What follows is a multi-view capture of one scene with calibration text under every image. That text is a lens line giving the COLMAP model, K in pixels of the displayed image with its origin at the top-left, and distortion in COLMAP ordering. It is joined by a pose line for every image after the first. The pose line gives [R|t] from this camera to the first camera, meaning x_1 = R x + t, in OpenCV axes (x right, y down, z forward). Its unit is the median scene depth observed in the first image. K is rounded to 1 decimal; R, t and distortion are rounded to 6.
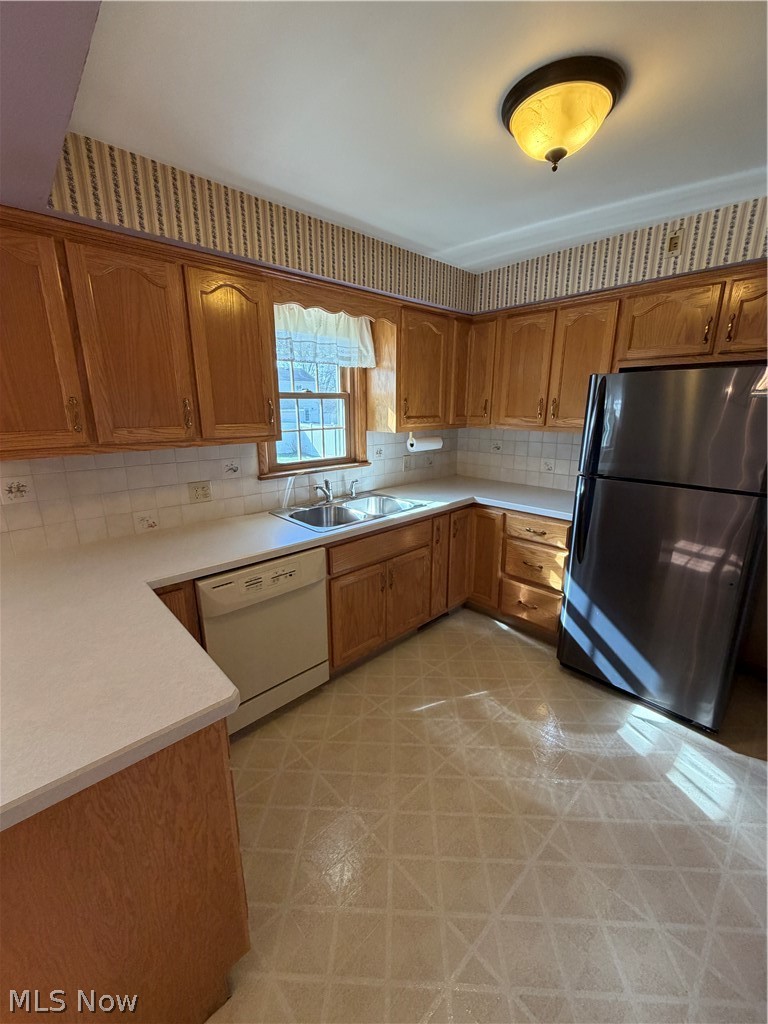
lens RADIAL K [[409.4, 0, 382.0], [0, 409.4, 509.0], [0, 0, 1]] dist [0.001364, 0.000386]
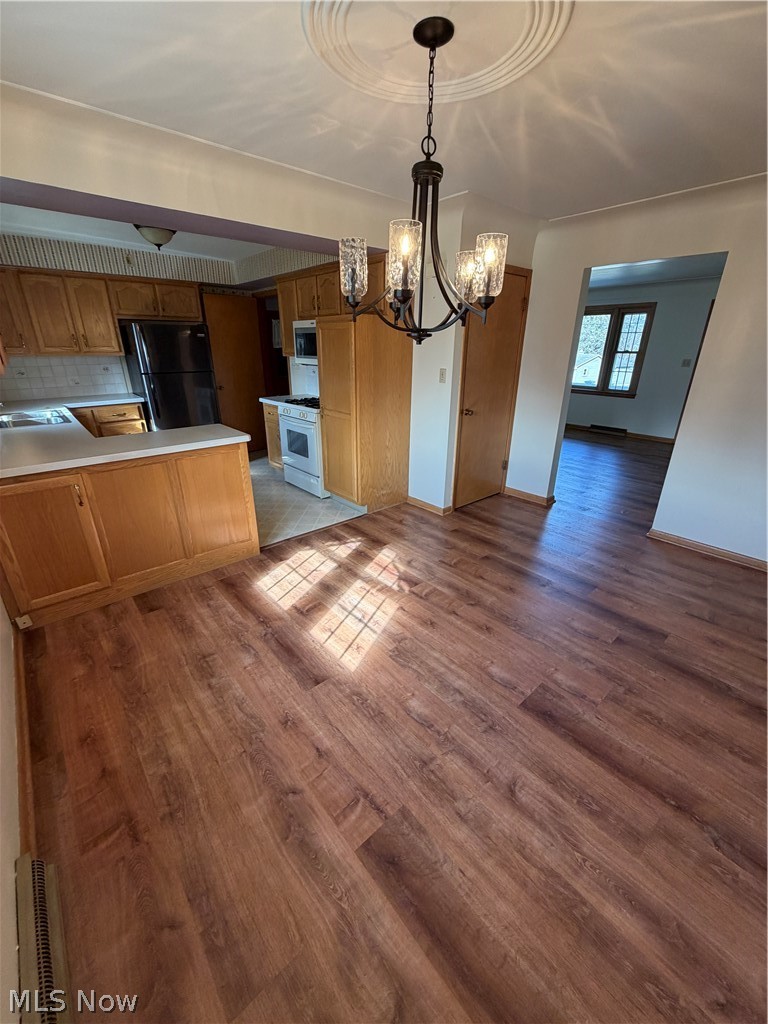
lens RADIAL K [[409.4, 0, 382.0], [0, 409.4, 509.0], [0, 0, 1]] dist [0.001364, 0.000386]
pose [[0.030402, -0.372405, 0.927572, -1.286314], [0.243862, 0.902722, 0.354435, 0.069070], [-0.969333, 0.215424, 0.118260, -0.195562]]
